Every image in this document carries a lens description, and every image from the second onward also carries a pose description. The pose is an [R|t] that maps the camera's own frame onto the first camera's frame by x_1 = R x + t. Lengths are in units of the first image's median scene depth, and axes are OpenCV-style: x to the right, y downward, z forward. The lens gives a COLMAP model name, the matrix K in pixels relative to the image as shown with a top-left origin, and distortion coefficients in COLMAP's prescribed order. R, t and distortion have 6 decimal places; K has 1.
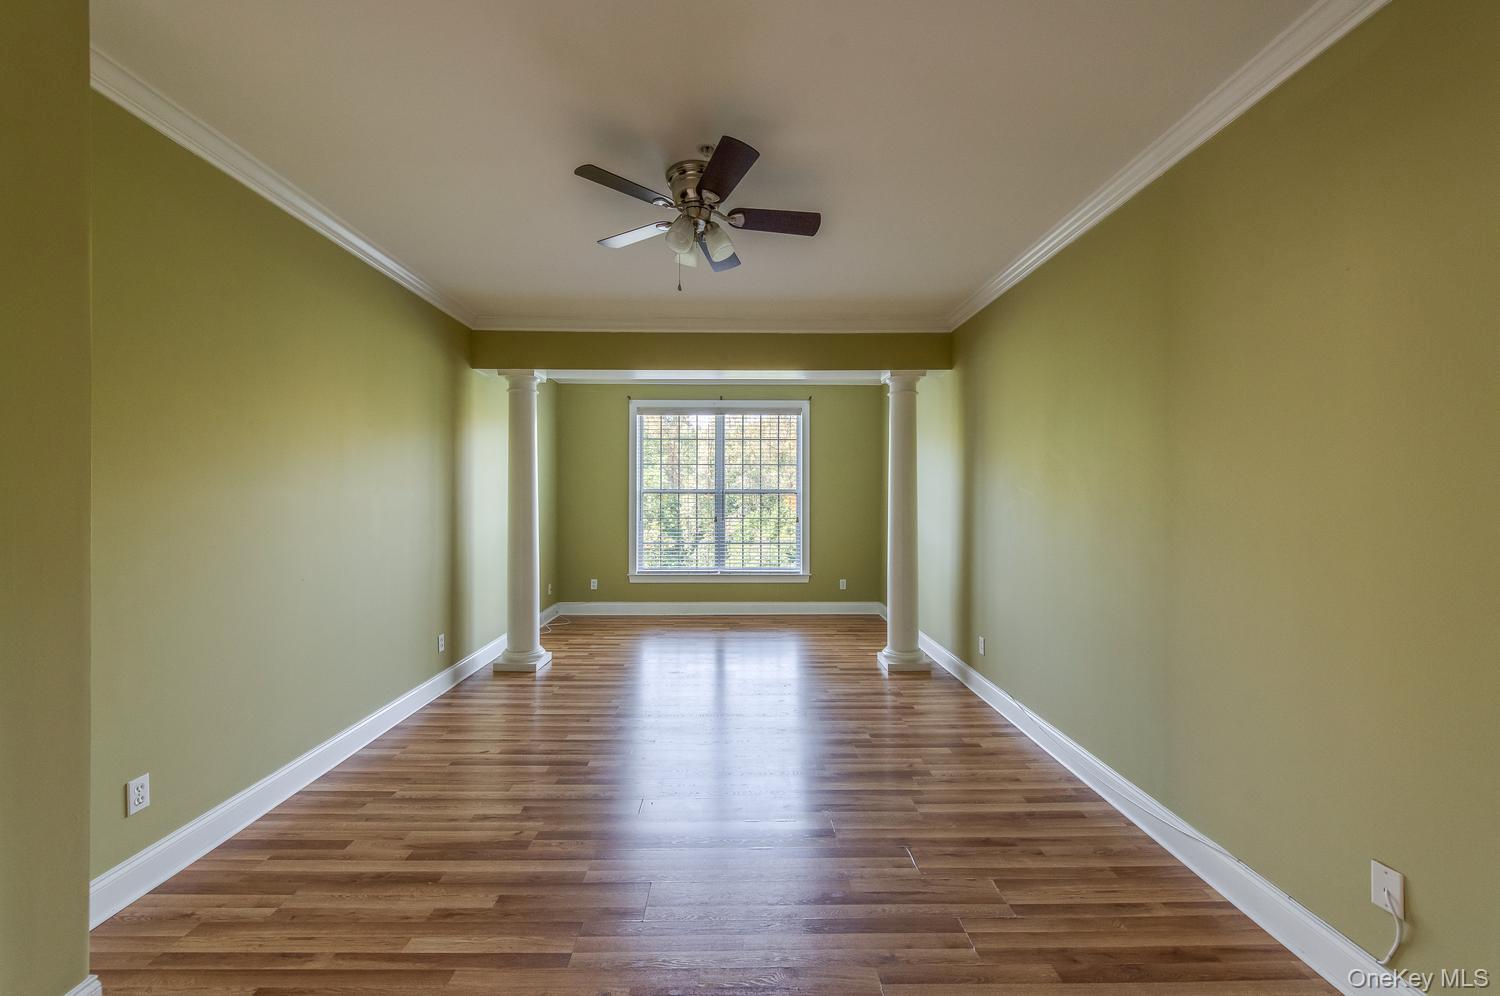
lens RADIAL K [[584.2, 0, 756.6], [0, 584.2, 502.2], [0, 0, 1]] dist [0.013039, -0.004227]
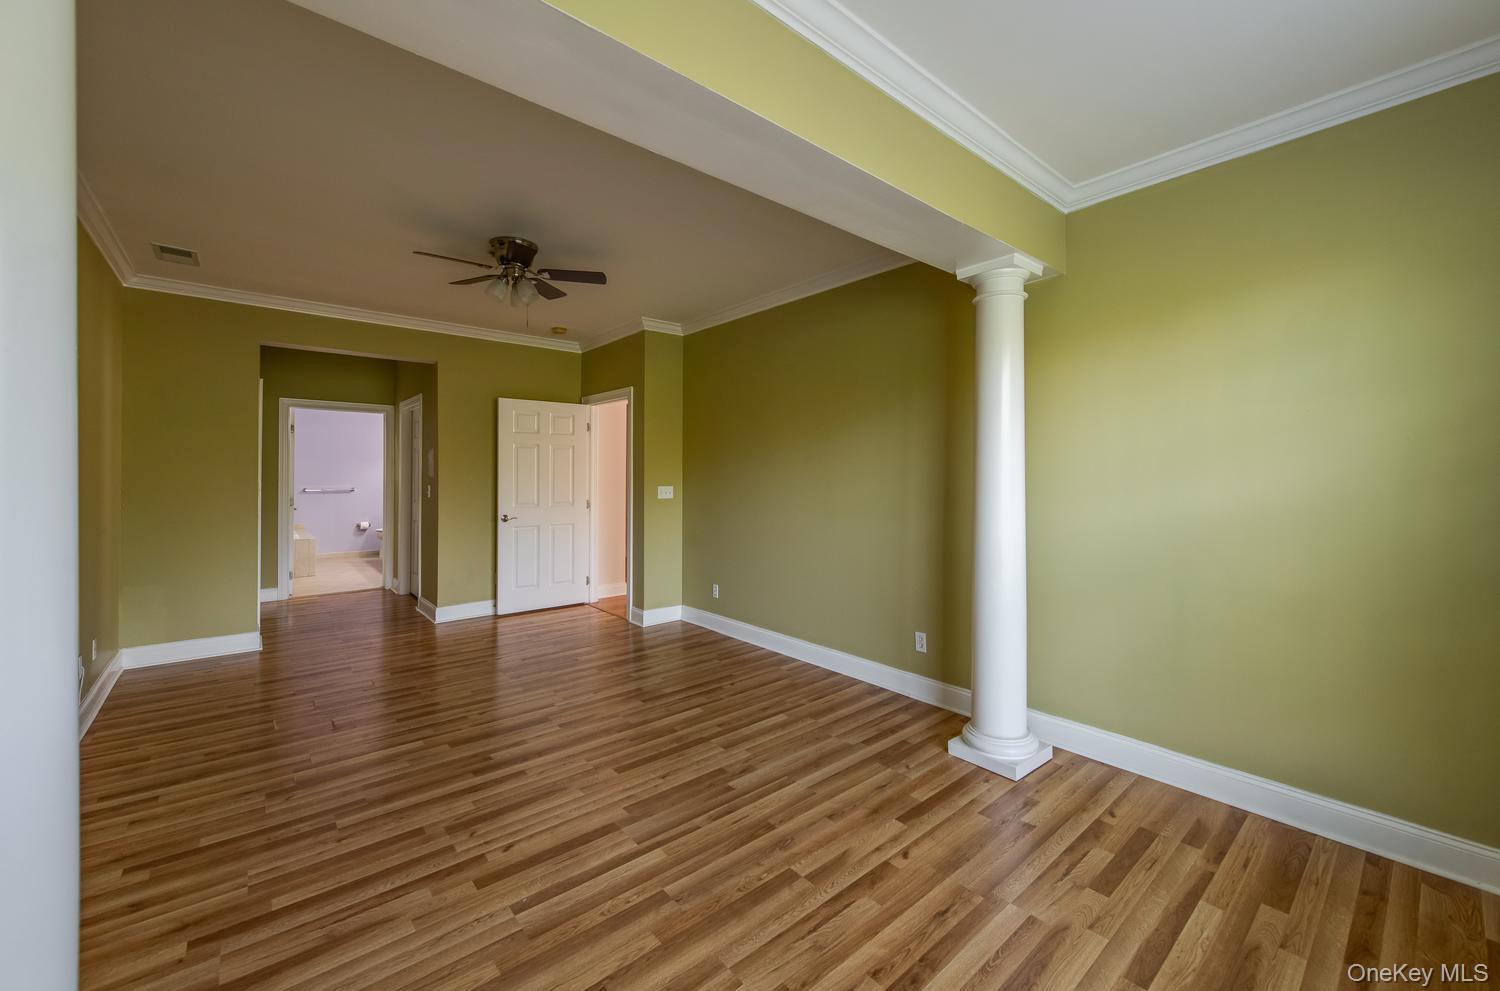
lens RADIAL K [[584.2, 0, 756.6], [0, 584.2, 499.7], [0, 0, 1]] dist [0.013039, -0.004227]
pose [[-0.779191, 0.024646, -0.626301, 0.263478], [-0.006543, 0.998852, 0.047446, -0.015333], [0.626752, 0.041068, -0.778136, 2.072454]]
